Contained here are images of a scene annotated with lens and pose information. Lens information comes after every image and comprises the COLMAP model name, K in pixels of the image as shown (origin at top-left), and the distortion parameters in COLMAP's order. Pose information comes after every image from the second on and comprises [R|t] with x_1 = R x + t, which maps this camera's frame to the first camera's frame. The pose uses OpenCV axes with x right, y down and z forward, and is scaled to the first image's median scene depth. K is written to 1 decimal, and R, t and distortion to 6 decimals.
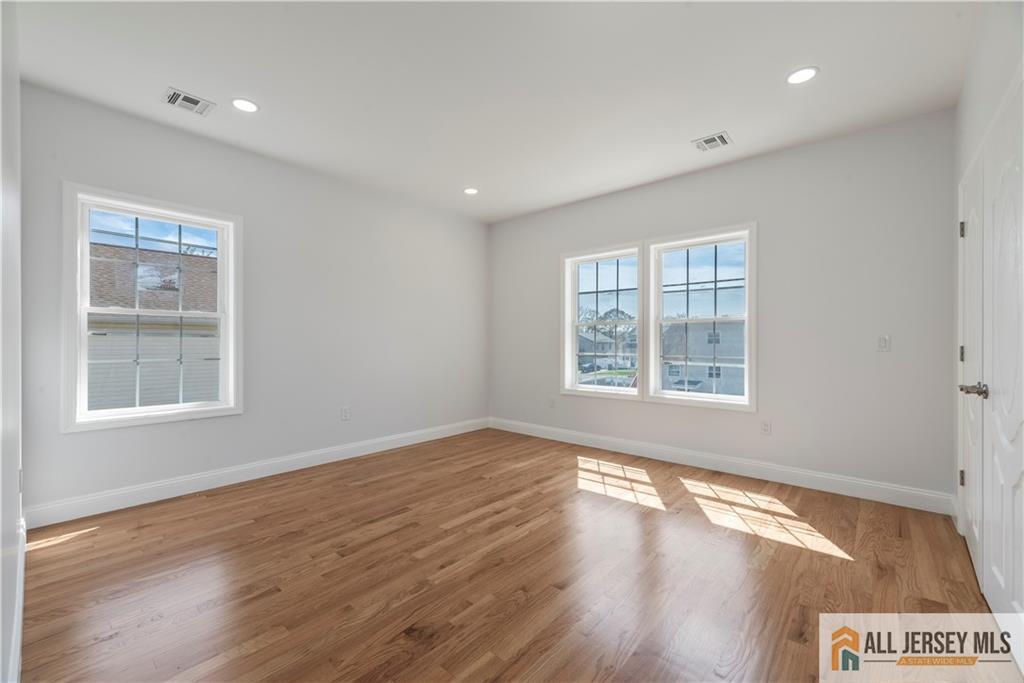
lens RADIAL K [[416.2, 0, 513.4], [0, 416.2, 337.6], [0, 0, 1]] dist [-0.000024, 0.000497]
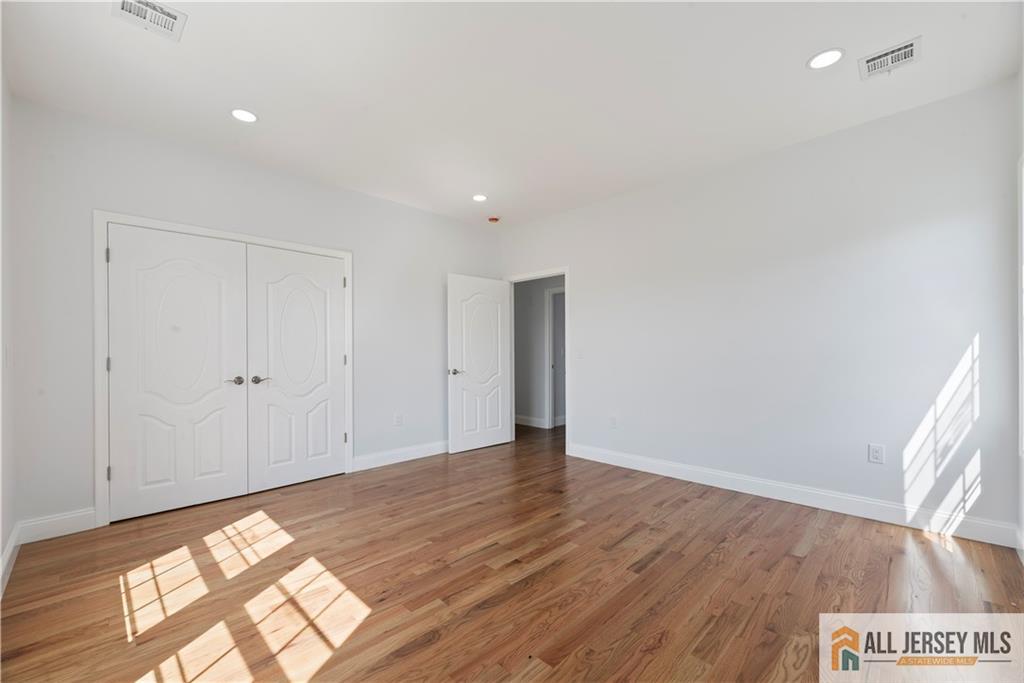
lens RADIAL K [[416.2, 0, 511.9], [0, 416.2, 351.7], [0, 0, 1]] dist [-0.000024, 0.000497]
pose [[-0.997934, 0.005417, 0.064024, -0.082299], [0.004625, 0.999911, -0.012515, 0.020600], [-0.064086, -0.012193, -0.997870, 1.791208]]
